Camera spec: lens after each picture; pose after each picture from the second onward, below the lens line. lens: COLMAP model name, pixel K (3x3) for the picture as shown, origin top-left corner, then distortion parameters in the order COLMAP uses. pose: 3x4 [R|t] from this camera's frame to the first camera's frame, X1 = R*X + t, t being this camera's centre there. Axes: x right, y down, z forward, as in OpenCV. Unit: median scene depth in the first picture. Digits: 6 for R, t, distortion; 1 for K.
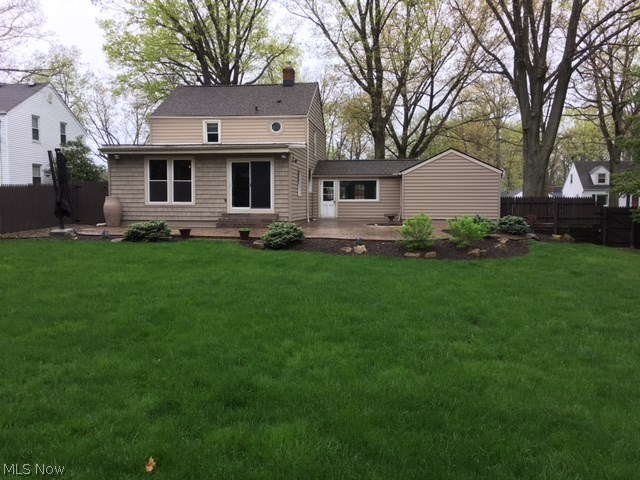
lens RADIAL K [[547.2, 0, 320.7], [0, 547.2, 239.2], [0, 0, 1]] dist [0.081523, -0.080912]
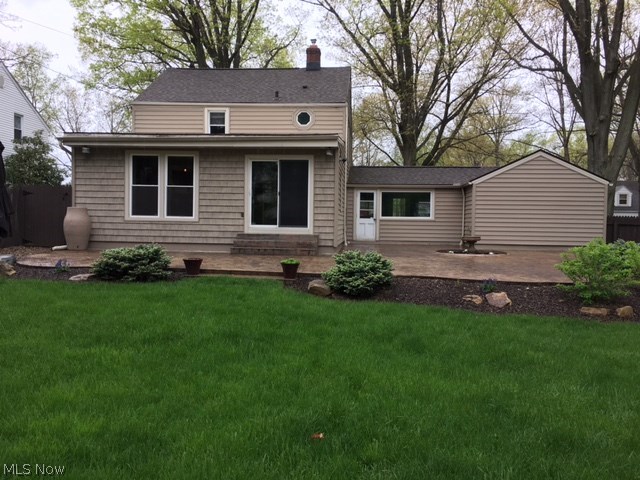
lens RADIAL K [[547.2, 0, 318.4], [0, 547.2, 240.2], [0, 0, 1]] dist [0.081523, -0.080912]
pose [[0.999024, 0.012992, 0.042225, -0.101485], [-0.011624, 0.999405, -0.032473, -0.016423], [-0.042622, 0.031950, 0.998580, 0.287805]]
